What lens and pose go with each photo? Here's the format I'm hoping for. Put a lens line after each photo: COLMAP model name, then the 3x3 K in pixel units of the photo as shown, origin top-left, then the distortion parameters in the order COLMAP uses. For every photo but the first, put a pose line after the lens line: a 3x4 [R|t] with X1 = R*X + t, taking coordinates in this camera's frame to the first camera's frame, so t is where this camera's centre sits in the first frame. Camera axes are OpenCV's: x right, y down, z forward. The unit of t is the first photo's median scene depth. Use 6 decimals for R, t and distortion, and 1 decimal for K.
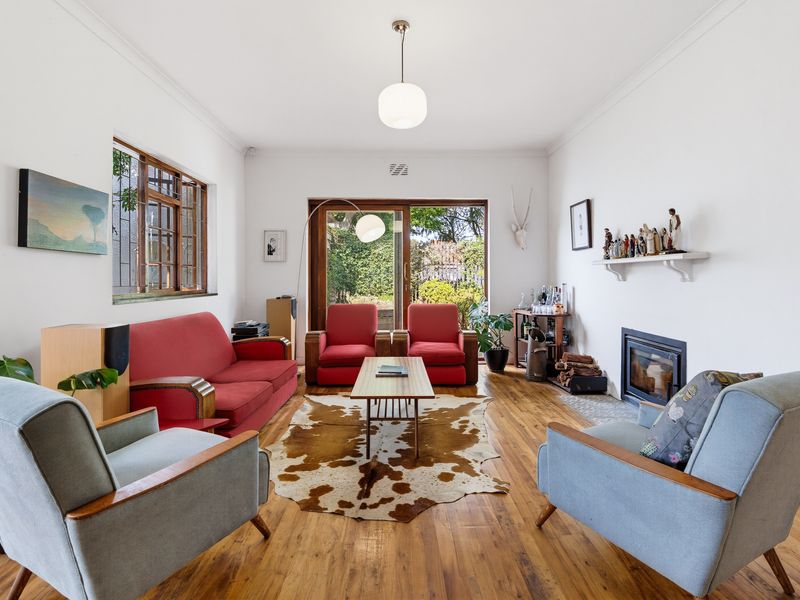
lens RADIAL K [[414.4, 0, 399.6], [0, 414.4, 275.5], [0, 0, 1]] dist [-0.004315, -0.000431]
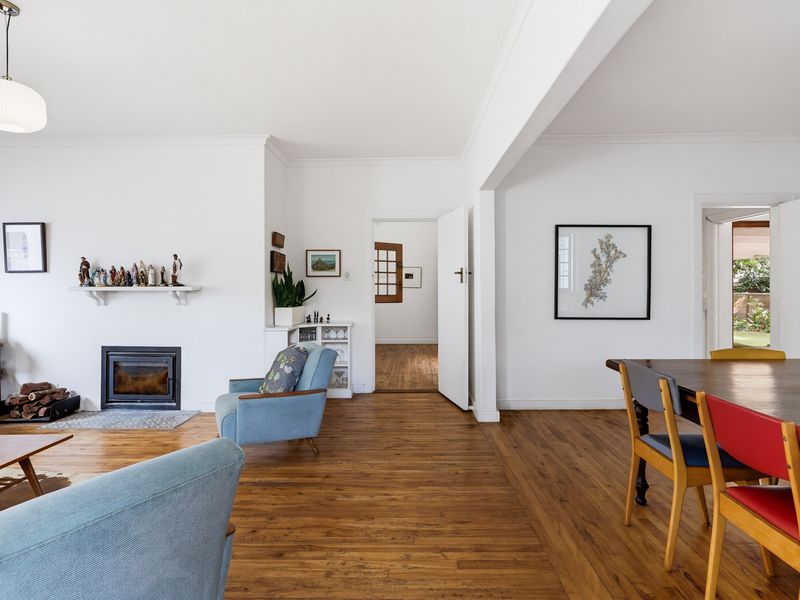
lens RADIAL K [[413.4, 0, 402.1], [0, 413.4, 290.4], [0, 0, 1]] dist [-0.001675, -0.000045]
pose [[0.026935, -0.000862, 0.999637, -0.589376], [-0.004672, 0.999989, 0.000988, -0.034251], [-0.999626, -0.004697, 0.026930, 0.145921]]
